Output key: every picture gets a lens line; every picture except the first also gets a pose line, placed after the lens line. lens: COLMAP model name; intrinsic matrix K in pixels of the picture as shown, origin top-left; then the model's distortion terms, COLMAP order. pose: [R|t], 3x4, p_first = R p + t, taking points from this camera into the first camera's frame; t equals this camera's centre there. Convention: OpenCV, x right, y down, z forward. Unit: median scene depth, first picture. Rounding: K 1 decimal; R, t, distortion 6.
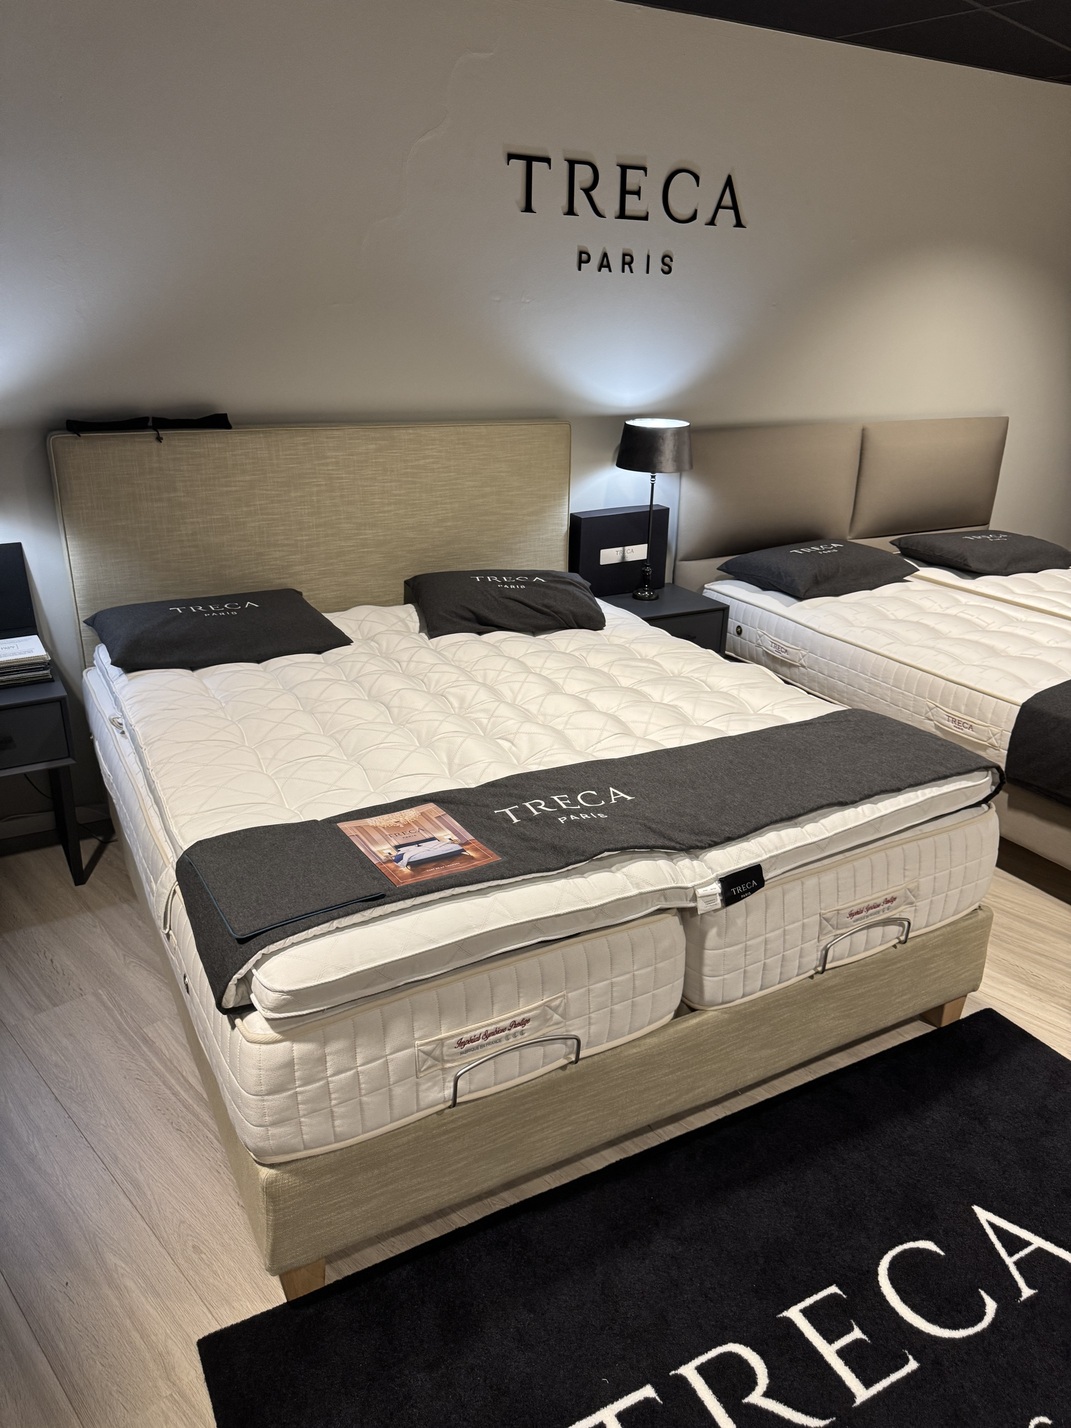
lens RADIAL K [[1017.3, 0, 540.4], [0, 1017.3, 723.7], [0, 0, 1]] dist [0.037445, -0.035403]
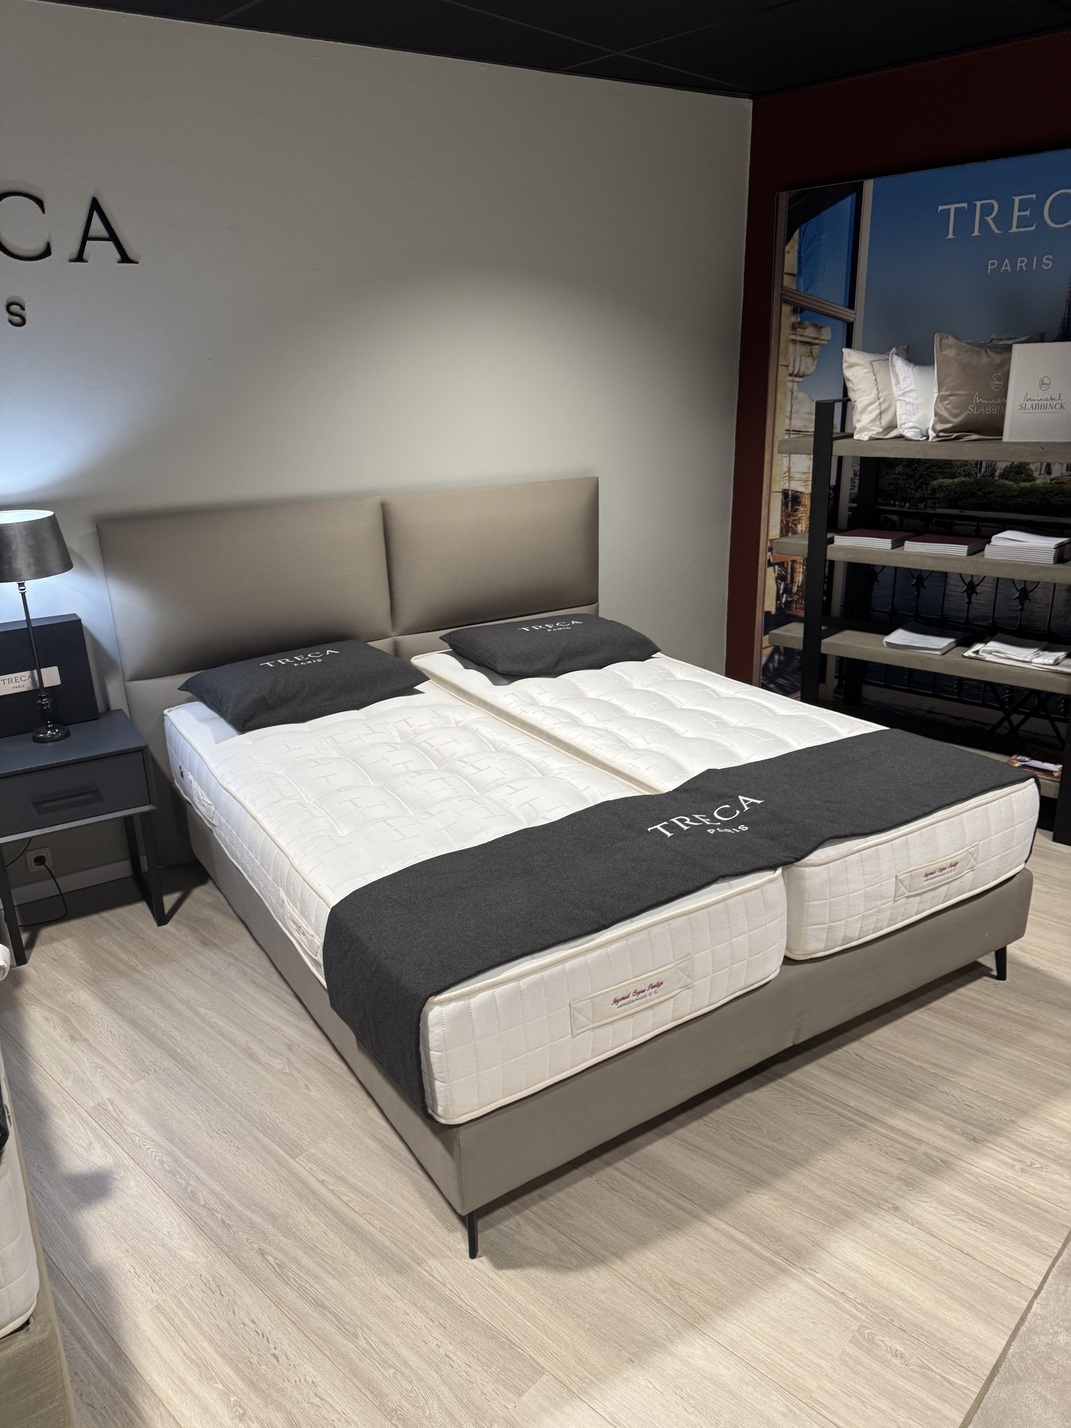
lens RADIAL K [[1017.3, 0, 541.6], [0, 1017.3, 746.7], [0, 0, 1]] dist [0.037445, -0.035403]
pose [[0.997784, -0.058394, 0.031888, 0.469129], [0.059058, 0.998048, -0.020285, -0.081638], [-0.030641, 0.022124, 0.999286, 0.216743]]
